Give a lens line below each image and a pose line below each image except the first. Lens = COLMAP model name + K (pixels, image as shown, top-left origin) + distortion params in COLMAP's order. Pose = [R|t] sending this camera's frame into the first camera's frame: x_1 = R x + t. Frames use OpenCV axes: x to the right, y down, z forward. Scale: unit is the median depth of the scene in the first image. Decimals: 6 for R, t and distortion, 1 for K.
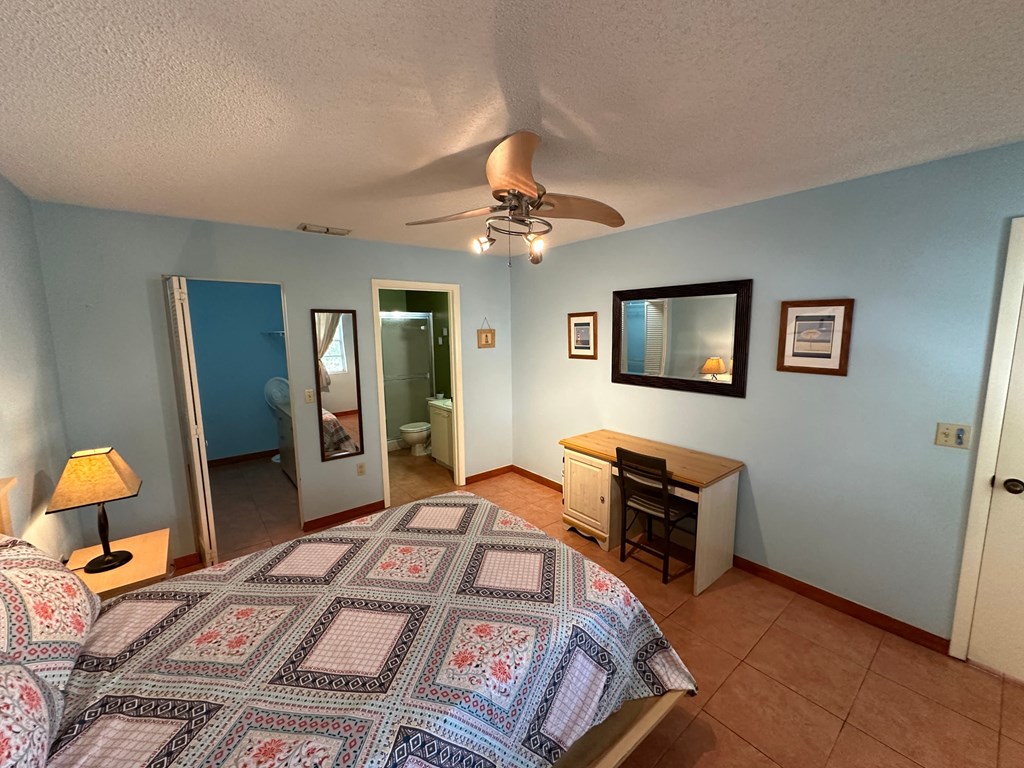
lens RADIAL K [[406.2, 0, 512.0], [0, 406.2, 384.1], [0, 0, 1]] dist [-0.002193, 0.000257]
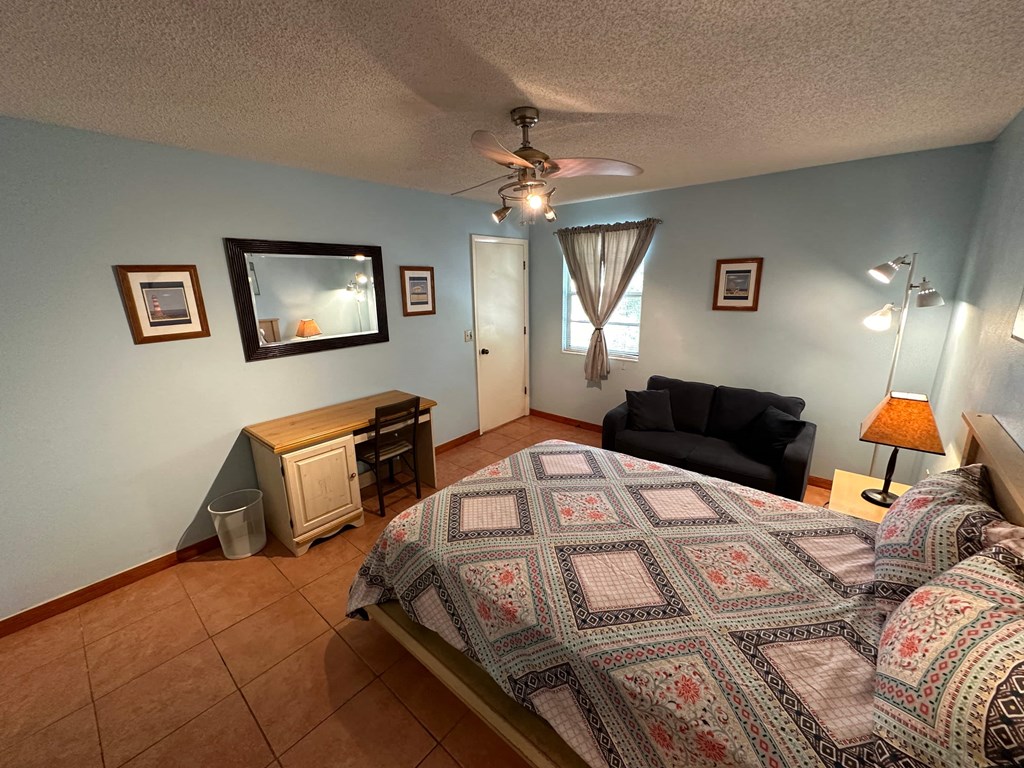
lens RADIAL K [[406.2, 0, 511.8], [0, 406.2, 381.4], [0, 0, 1]] dist [-0.002193, 0.000257]
pose [[-0.186727, -0.224715, 0.956366, -0.876166], [0.157038, 0.954143, 0.254854, -0.128314], [-0.969779, 0.197774, -0.142875, 0.960594]]
